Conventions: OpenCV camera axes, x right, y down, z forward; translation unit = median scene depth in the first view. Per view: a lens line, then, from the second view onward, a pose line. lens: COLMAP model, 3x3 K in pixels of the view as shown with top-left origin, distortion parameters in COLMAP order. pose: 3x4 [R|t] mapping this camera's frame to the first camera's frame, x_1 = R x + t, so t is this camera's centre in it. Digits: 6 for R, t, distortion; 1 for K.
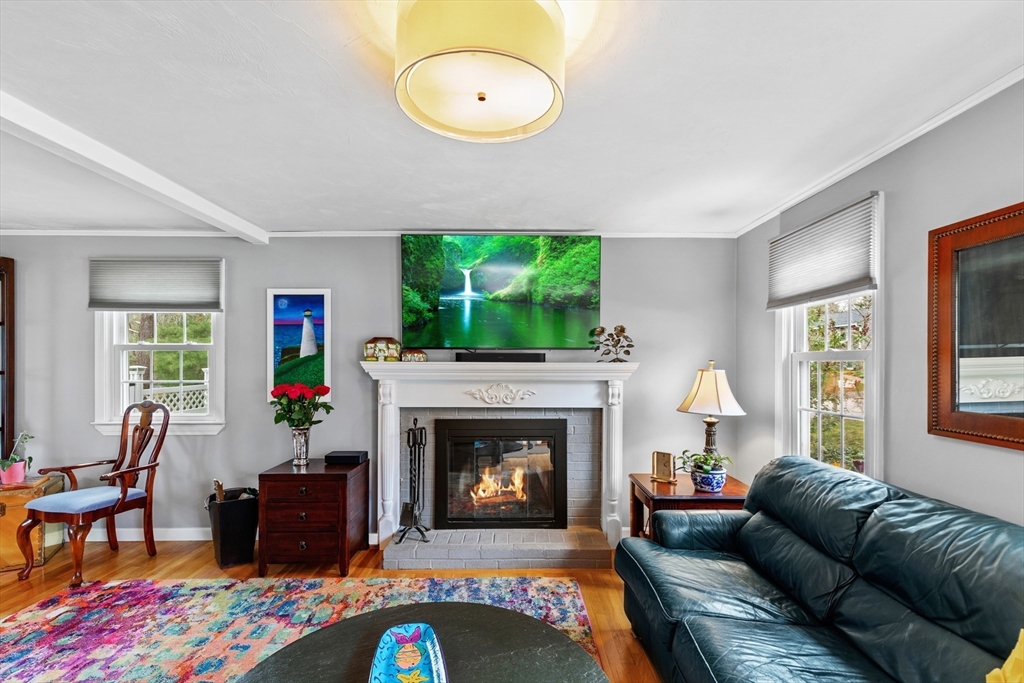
lens RADIAL K [[466.4, 0, 516.6], [0, 466.4, 363.9], [0, 0, 1]] dist [0.004313, 0.001129]
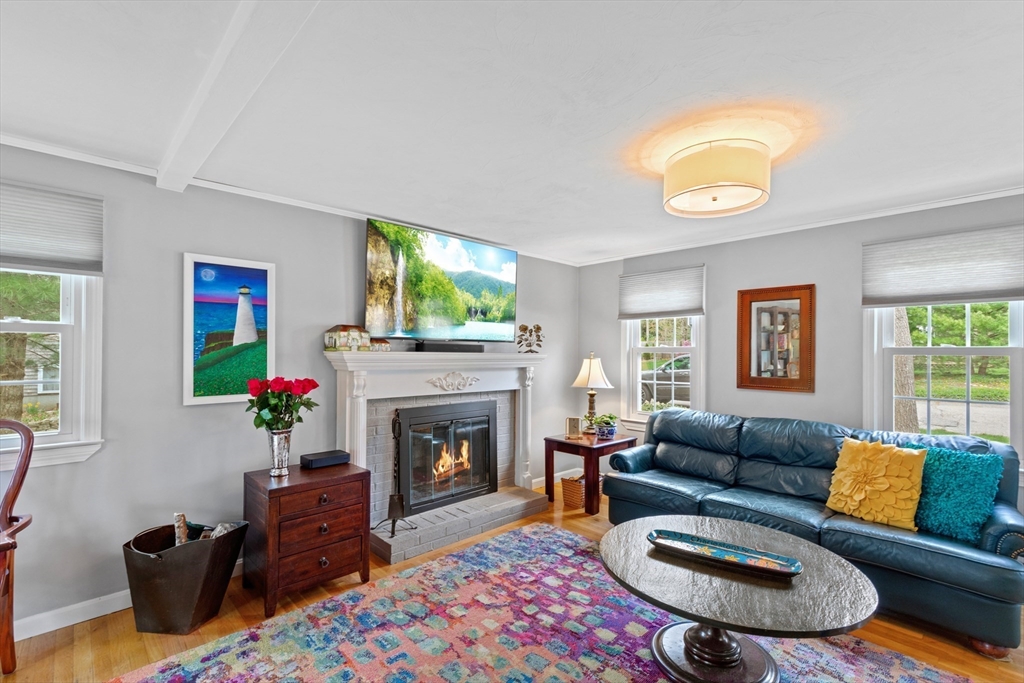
lens RADIAL K [[460.4, 0, 515.0], [0, 460.4, 351.7], [0, 0, 1]] dist [0.006975, 0.000077]
pose [[0.725455, 0.005123, 0.688251, -0.691718], [-0.001215, 0.999980, -0.006163, 0.000730], [-0.688269, 0.003635, 0.725447, 0.110596]]
